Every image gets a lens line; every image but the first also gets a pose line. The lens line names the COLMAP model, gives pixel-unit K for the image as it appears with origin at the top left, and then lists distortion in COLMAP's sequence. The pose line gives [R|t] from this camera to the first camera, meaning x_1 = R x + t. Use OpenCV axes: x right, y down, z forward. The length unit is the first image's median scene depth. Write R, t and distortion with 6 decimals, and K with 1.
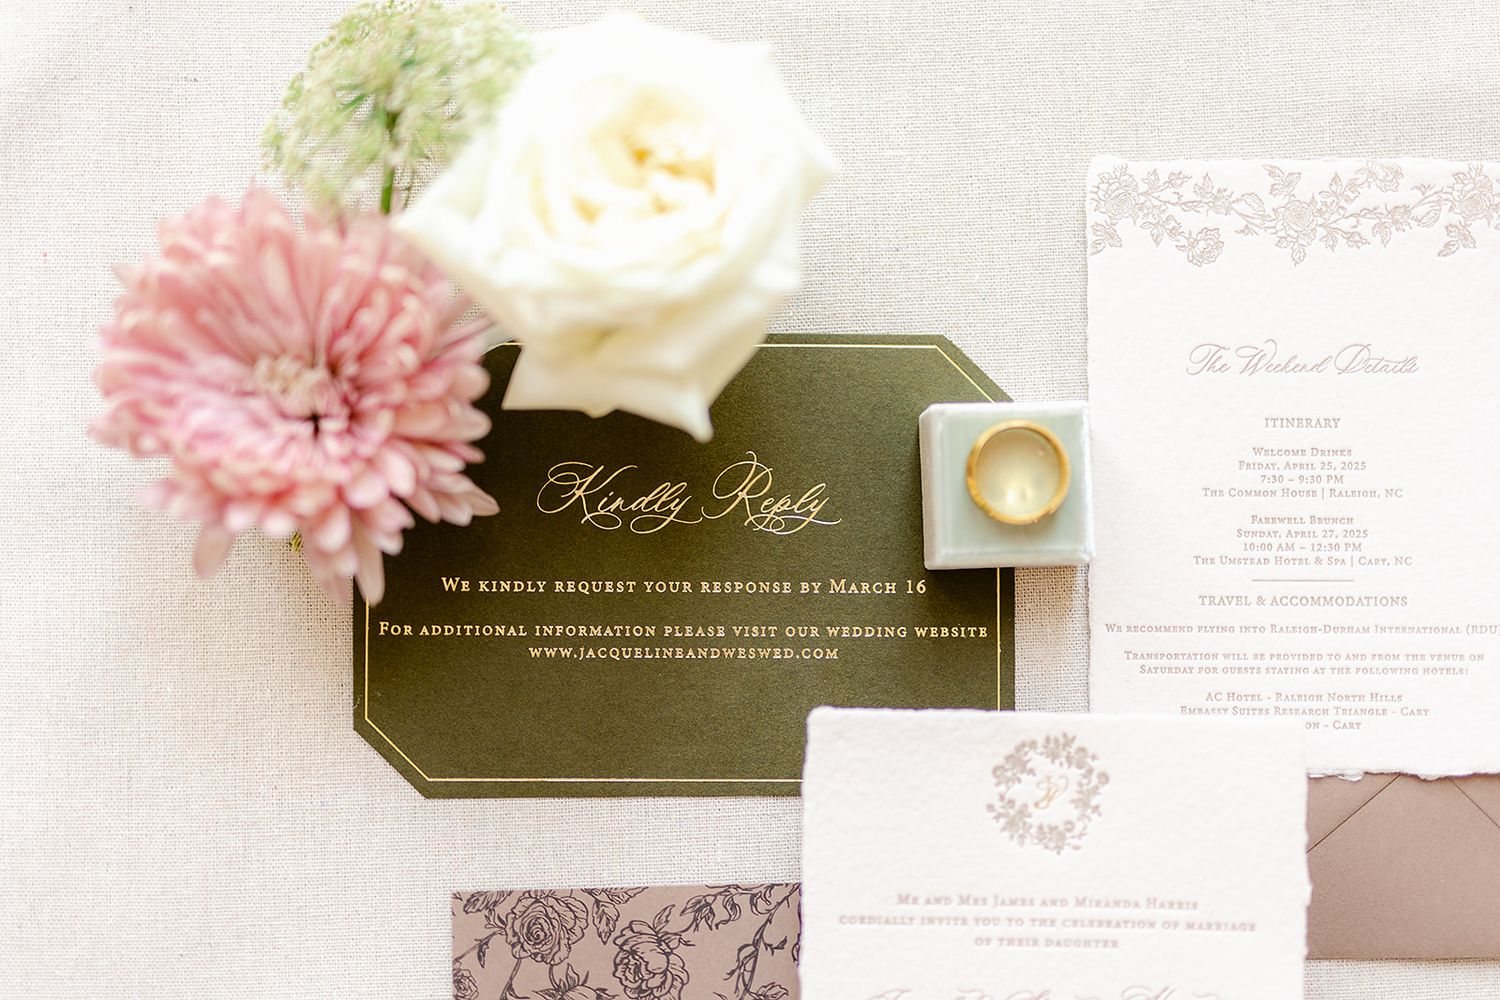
lens RADIAL K [[2114.1, 0, 747.0], [0, 2114.1, 499.5], [0, 0, 1]] dist [0.004569, -0.016419]
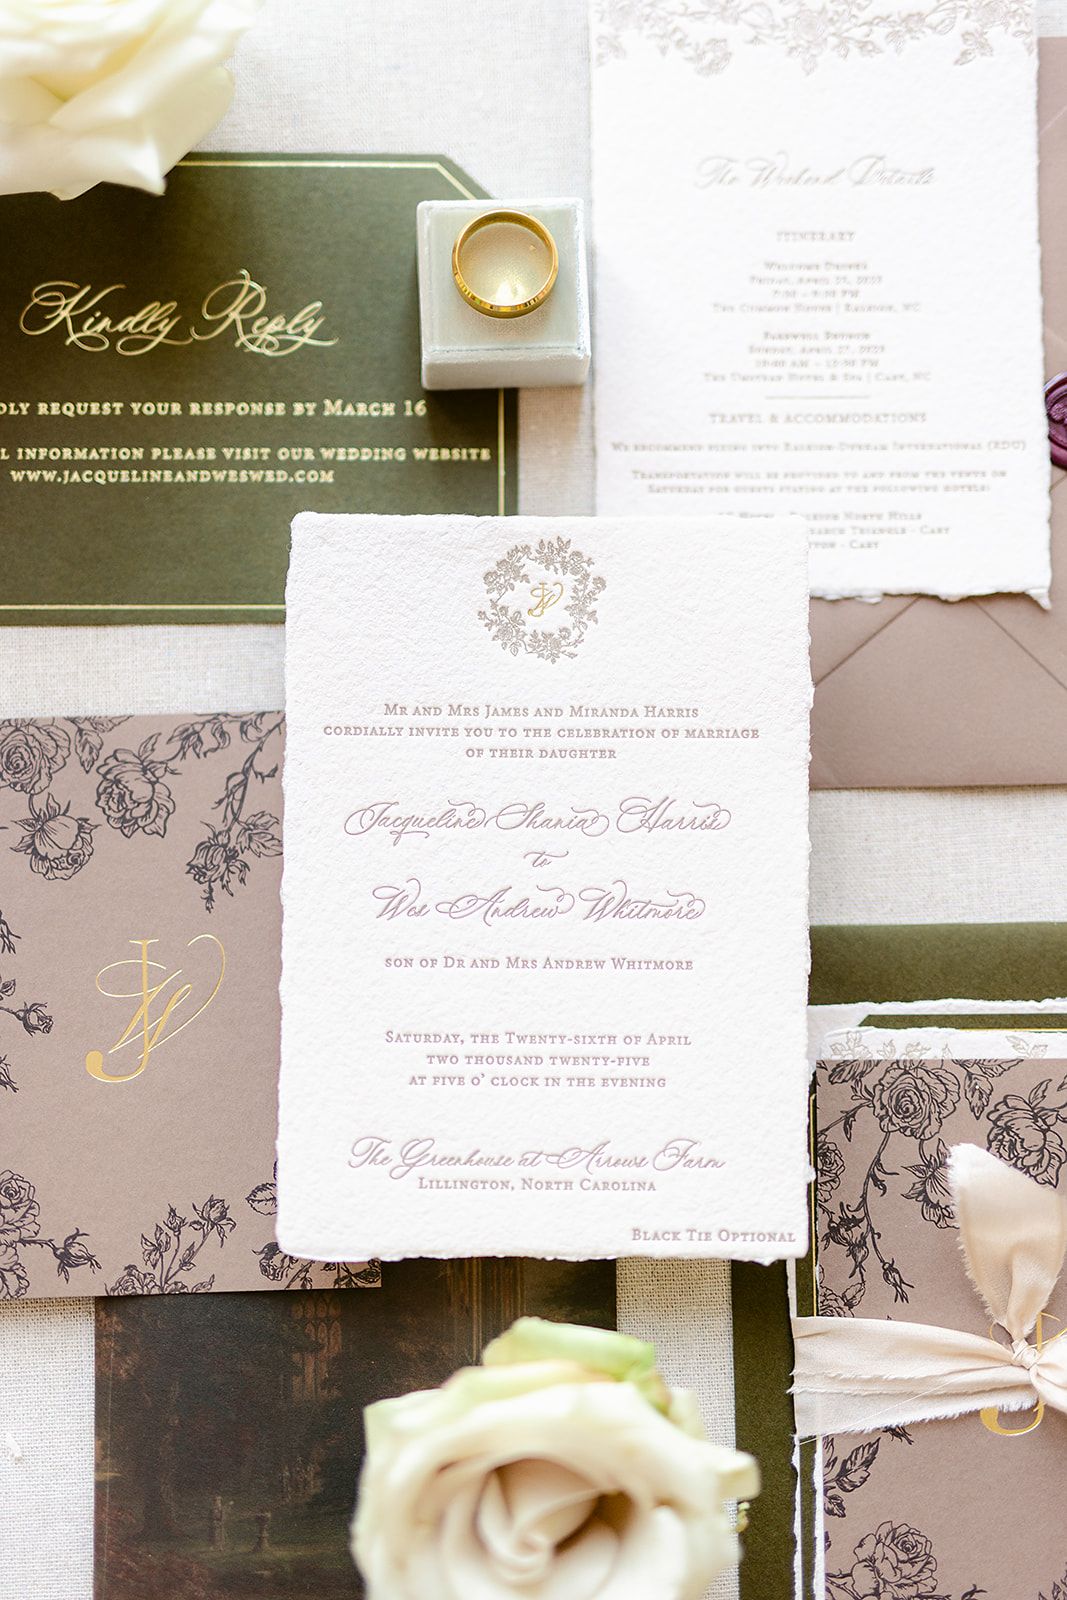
lens RADIAL K [[2255.0, 0, 532.1], [0, 2255.0, 795.6], [0, 0, 1]] dist [0.004569, -0.016419]
pose [[0.999937, -0.008507, -0.007276, 0.140246], [0.008230, 0.999271, -0.037269, 0.258071], [0.007588, 0.037207, 0.999279, -0.017993]]
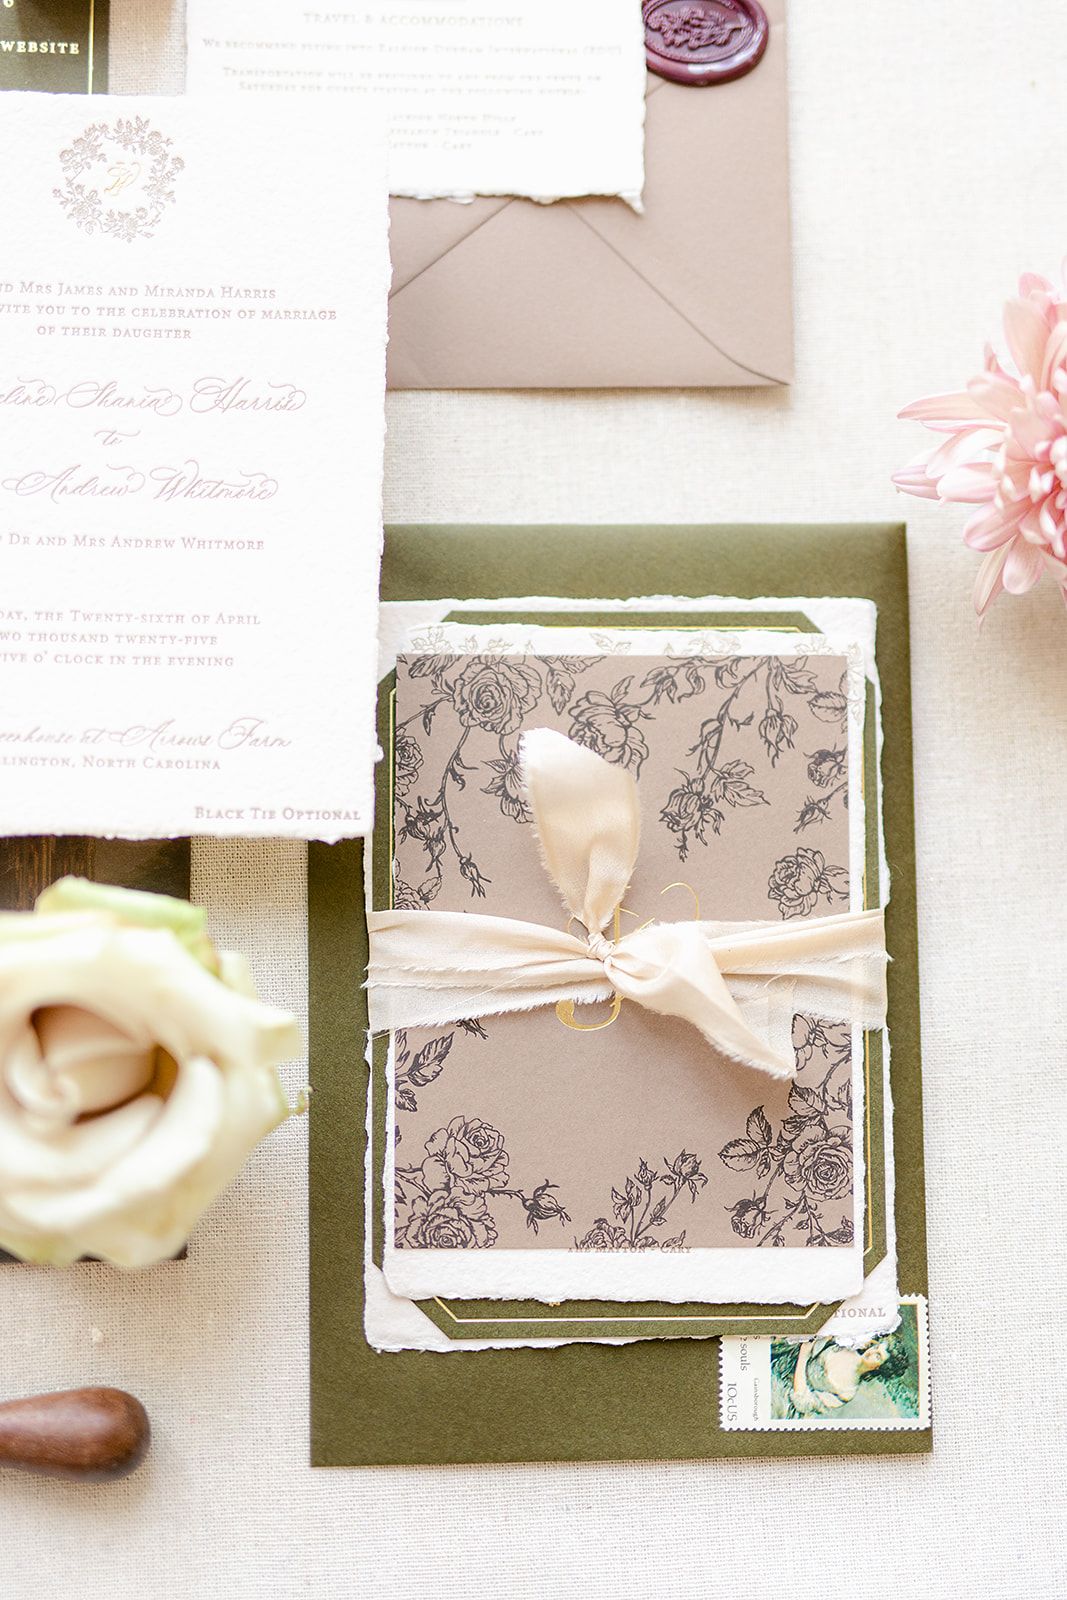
lens RADIAL K [[2255.0, 0, 532.1], [0, 2255.0, 795.6], [0, 0, 1]] dist [0.004569, -0.016419]
pose [[0.999141, 0.000290, 0.041449, 0.276314], [0.001904, 0.998600, -0.052866, 0.453069], [-0.041406, 0.052900, 0.997741, 0.004385]]
